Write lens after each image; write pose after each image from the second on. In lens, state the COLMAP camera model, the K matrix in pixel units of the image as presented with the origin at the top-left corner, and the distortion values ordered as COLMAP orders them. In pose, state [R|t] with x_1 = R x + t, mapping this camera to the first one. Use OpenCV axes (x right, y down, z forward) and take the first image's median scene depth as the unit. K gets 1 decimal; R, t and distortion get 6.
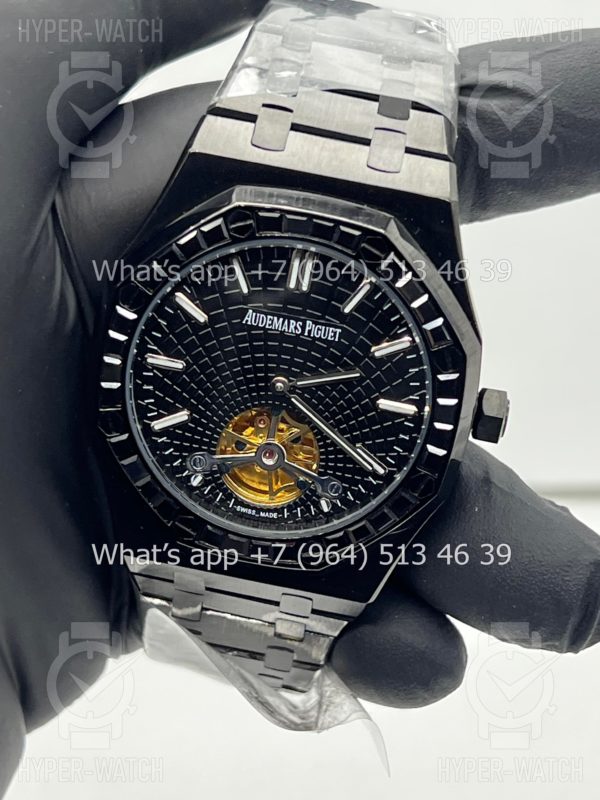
lens RADIAL K [[1873.4, 0, 300.0], [0, 1873.4, 400.0], [0, 0, 1]] dist [0.261957, -0.721273]
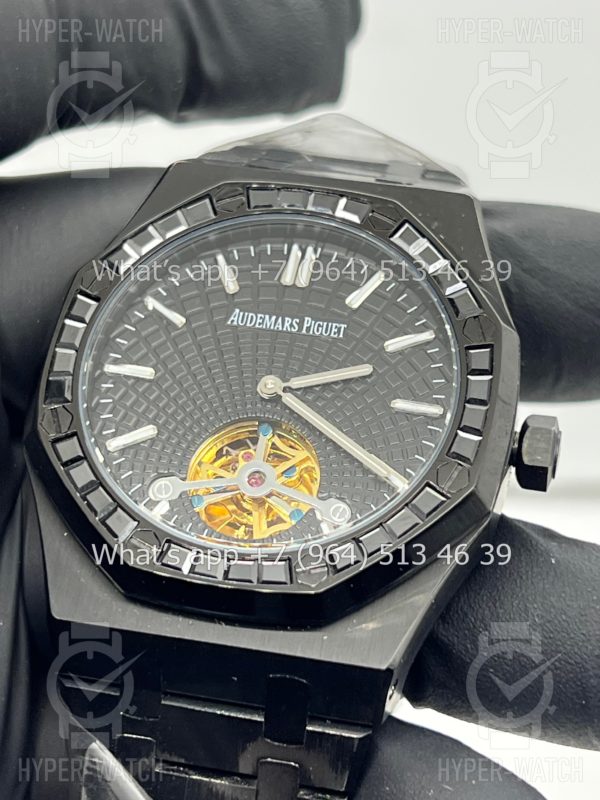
lens RADIAL K [[1873.4, 0, 300.0], [0, 1873.4, 400.0], [0, 0, 1]] dist [0.261957, -0.721273]
pose [[0.999797, 0.005868, -0.019265, 0.017414], [-0.017058, 0.755216, -0.655254, 0.521906], [0.010704, 0.655450, 0.755163, 0.398055]]
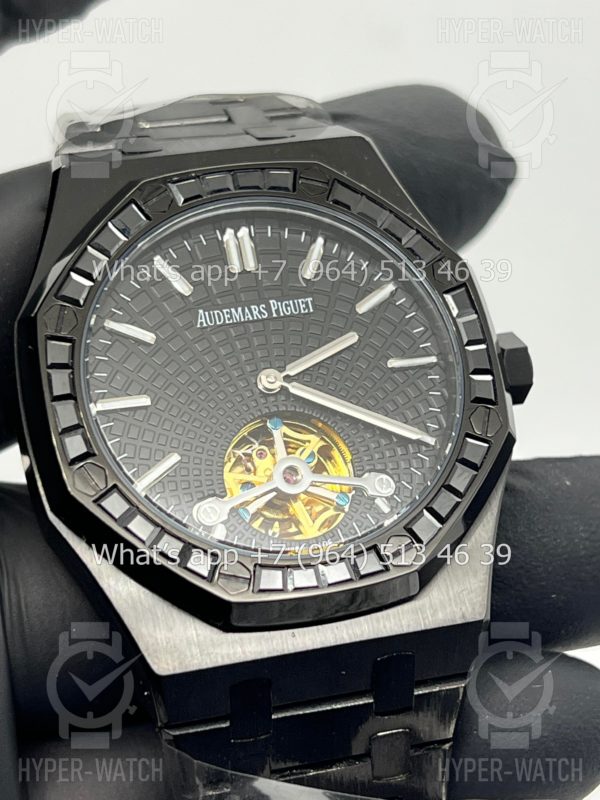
lens RADIAL K [[1873.4, 0, 300.0], [0, 1873.4, 400.0], [0, 0, 1]] dist [0.261957, -0.721273]
pose [[0.888513, -0.273026, 0.368785, -0.293677], [0.430838, 0.772930, -0.465788, 0.372342], [-0.157873, 0.572745, 0.804388, 0.366521]]
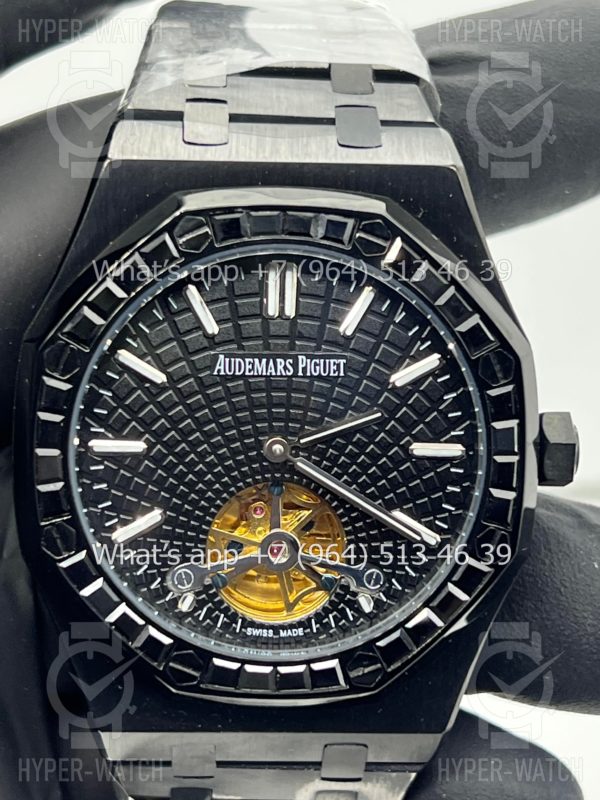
lens RADIAL K [[1873.4, 0, 300.0], [0, 1873.4, 400.0], [0, 0, 1]] dist [0.261957, -0.721273]
pose [[0.978273, -0.169402, 0.119523, -0.087392], [0.189495, 0.964490, -0.183987, 0.111516], [-0.084111, 0.202638, 0.975635, 0.272460]]
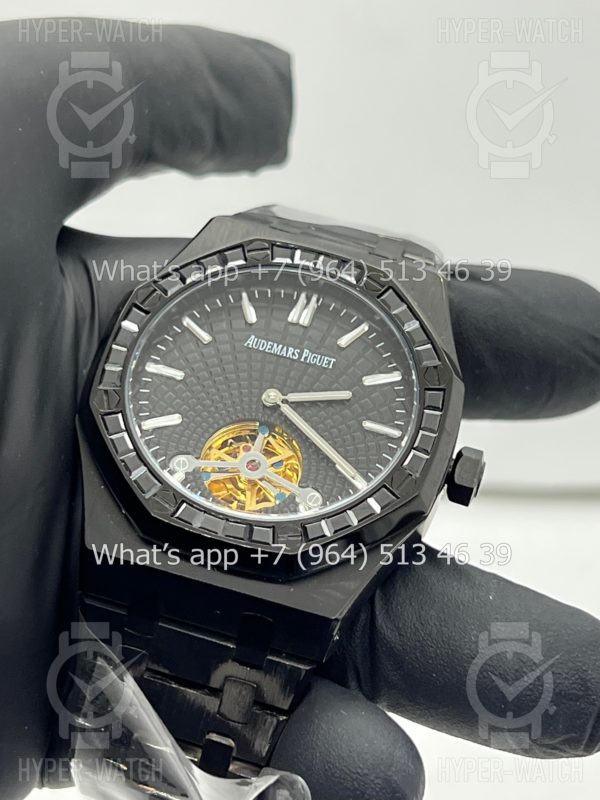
lens RADIAL K [[1873.4, 0, 300.0], [0, 1873.4, 400.0], [0, 0, 1]] dist [0.261957, -0.721273]
pose [[0.988437, 0.146816, 0.037914, -0.034961], [-0.081634, 0.725949, -0.682887, 0.705889], [-0.127783, 0.671895, 0.729540, 0.236130]]
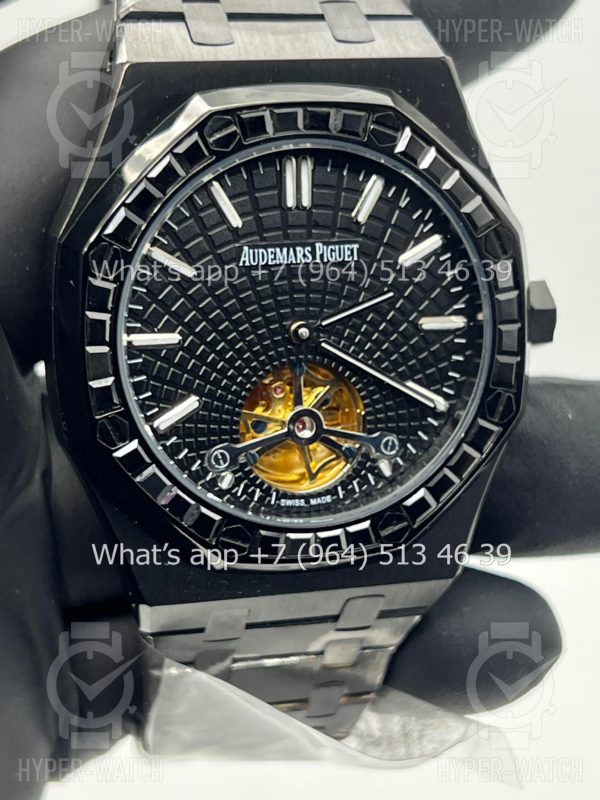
lens RADIAL K [[1873.4, 0, 300.0], [0, 1873.4, 400.0], [0, 0, 1]] dist [0.261957, -0.721273]
pose [[0.917585, -0.248366, 0.310405, -0.264680], [0.278708, 0.958695, -0.056798, 0.064446], [-0.283477, 0.138630, 0.948906, 0.252280]]
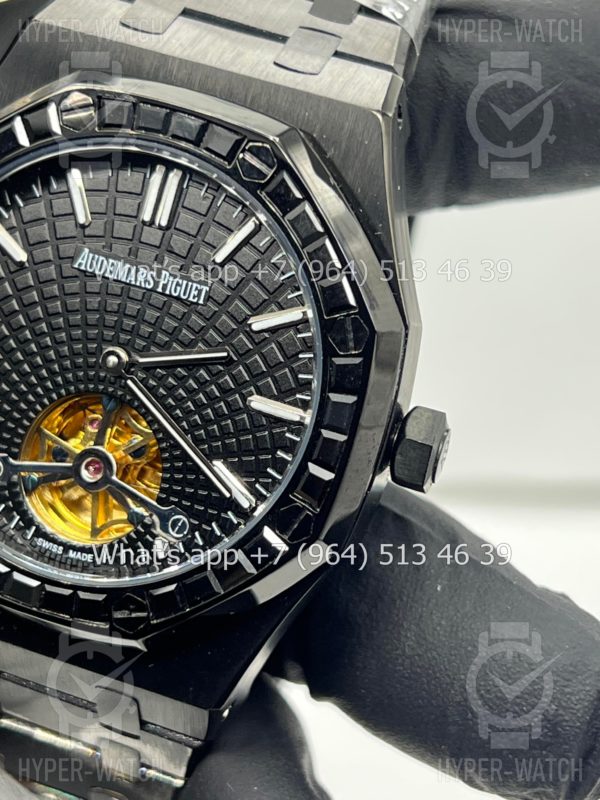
lens RADIAL K [[1873.4, 0, 300.0], [0, 1873.4, 400.0], [0, 0, 1]] dist [0.261957, -0.721273]
pose [[0.983670, 0.102115, -0.148211, 0.160399], [-0.131917, 0.969249, -0.207735, 0.140697], [0.122440, 0.223894, 0.966892, 0.342711]]
